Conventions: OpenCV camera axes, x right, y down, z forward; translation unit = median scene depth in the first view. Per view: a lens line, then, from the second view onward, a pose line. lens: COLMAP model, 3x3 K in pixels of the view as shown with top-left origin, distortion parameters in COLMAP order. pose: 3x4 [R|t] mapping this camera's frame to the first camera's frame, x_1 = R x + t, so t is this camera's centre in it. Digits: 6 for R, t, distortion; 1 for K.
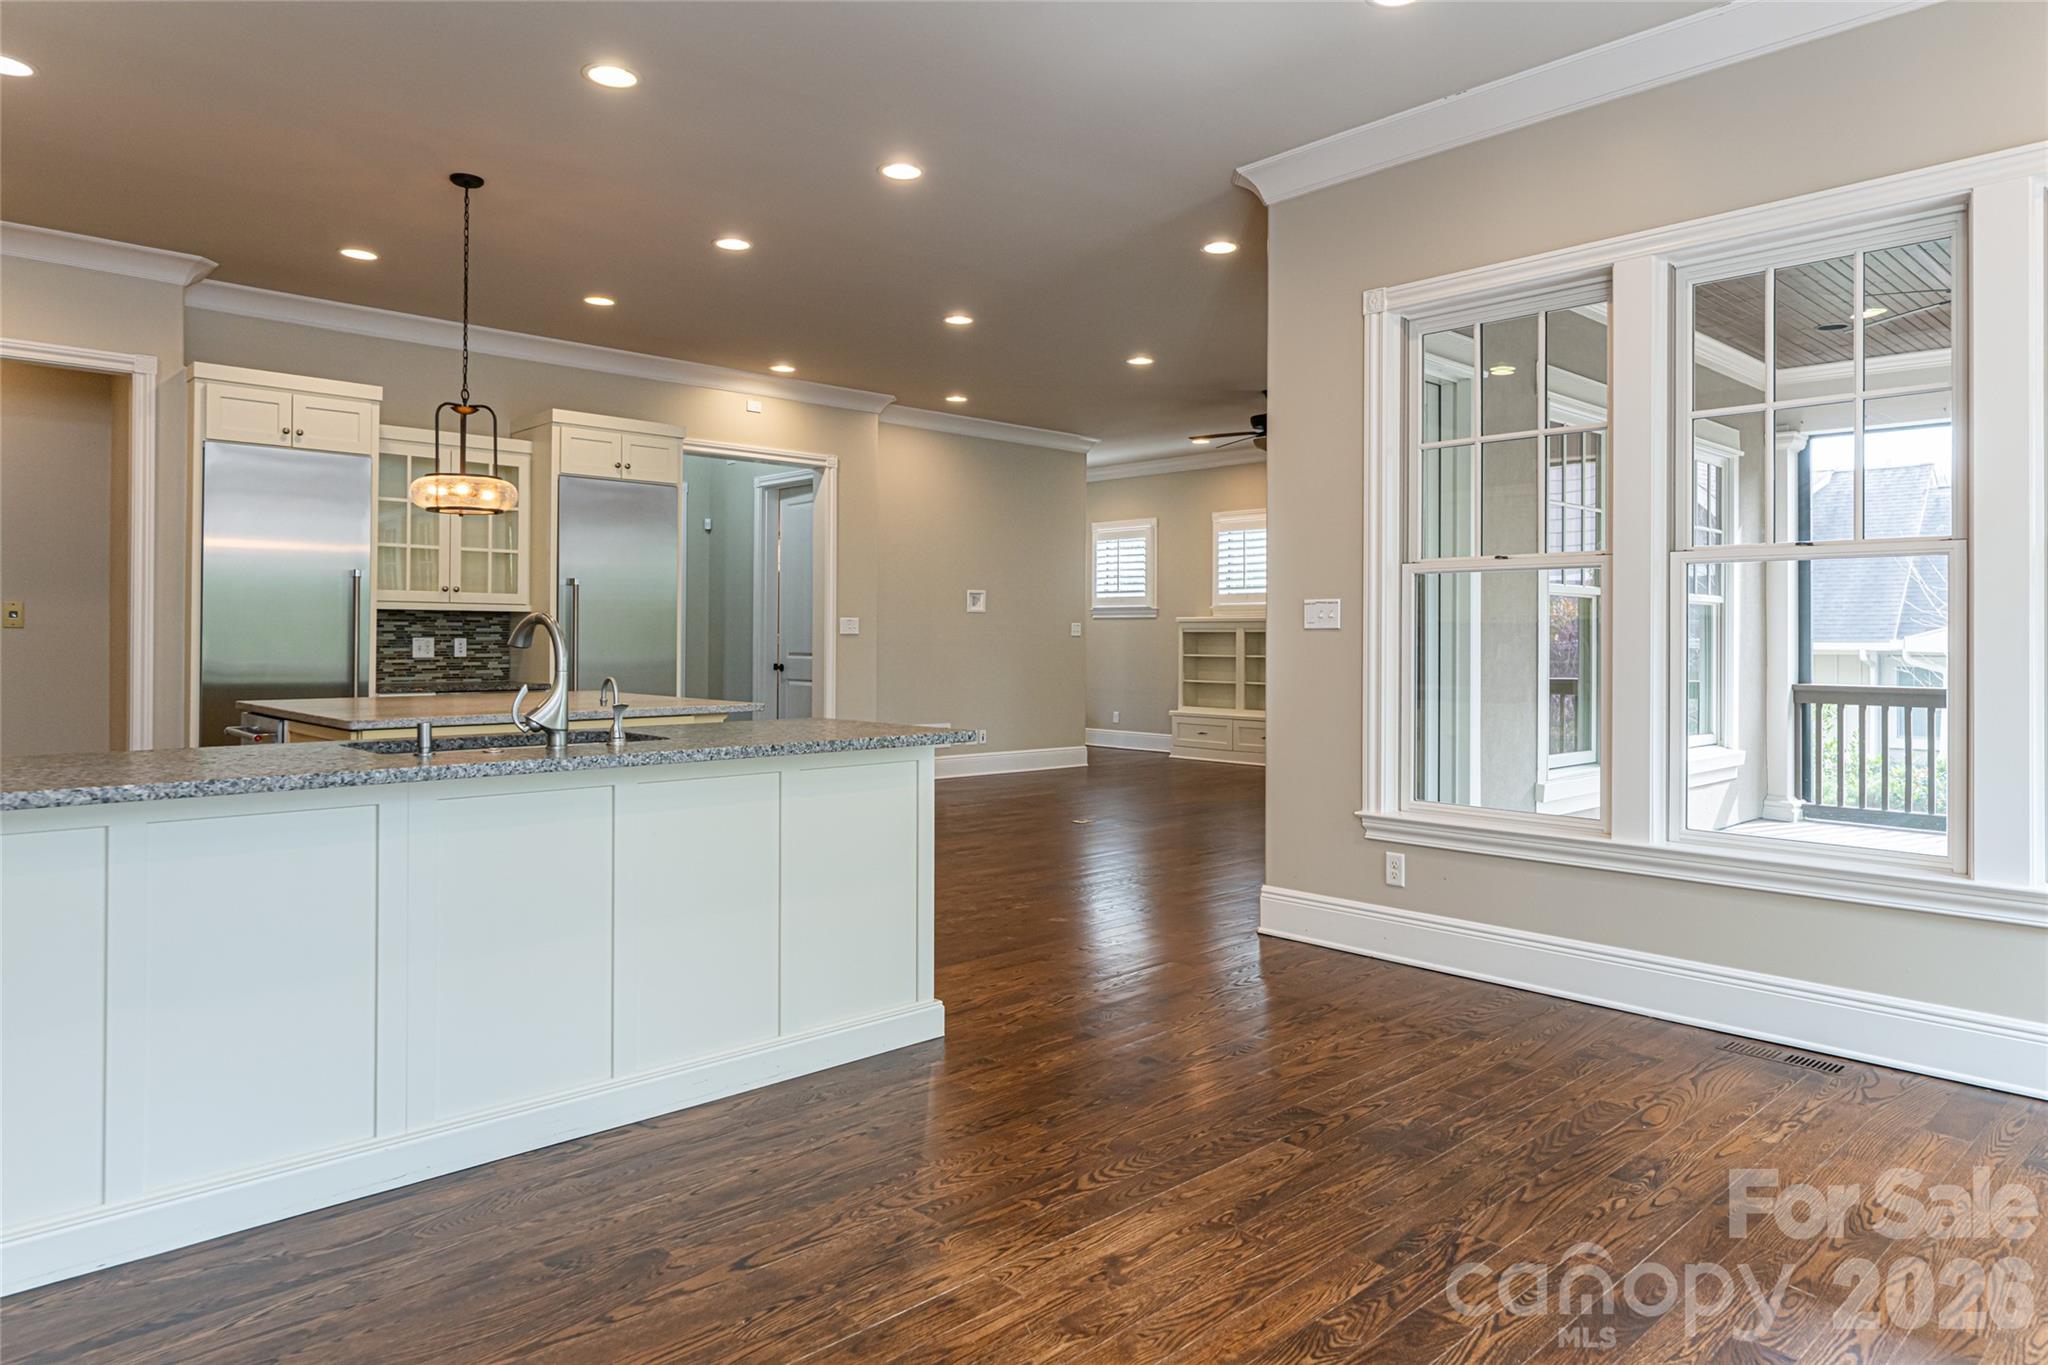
lens RADIAL K [[1244.0, 0, 1035.1], [0, 1244.0, 628.9], [0, 0, 1]] dist [-0.009370, -0.001550]
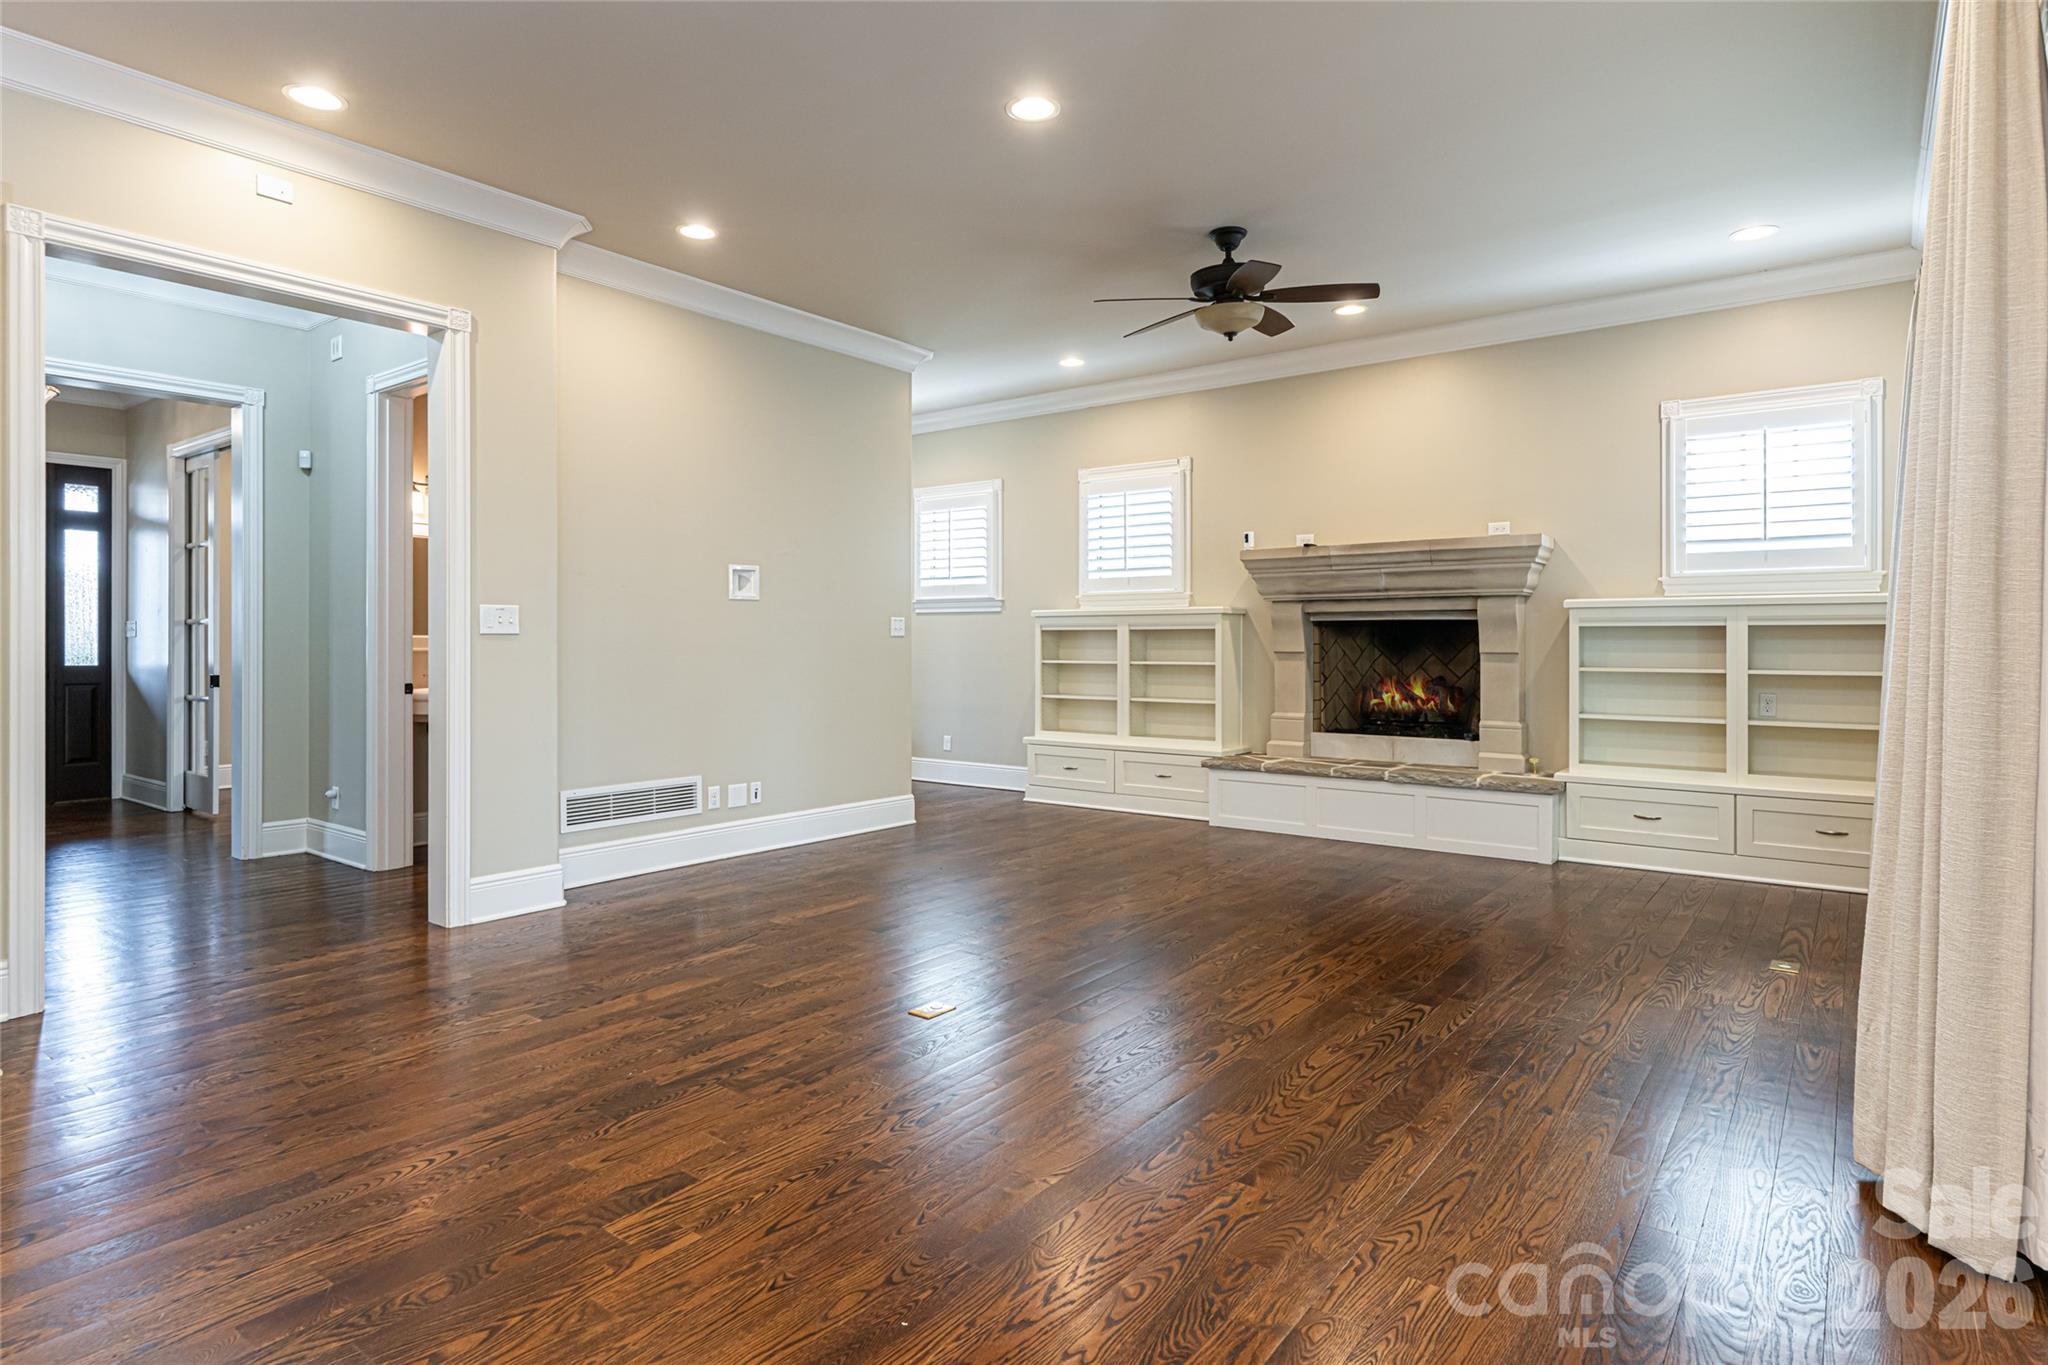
lens RADIAL K [[1092.8, 0, 1014.1], [0, 1092.8, 637.8], [0, 0, 1]] dist [0.001470, -0.000726]
pose [[0.987891, -0.006752, 0.155001, 0.002799], [0.006177, 0.999972, 0.004195, 0.004906], [-0.155025, -0.003187, 0.987905, 0.420025]]
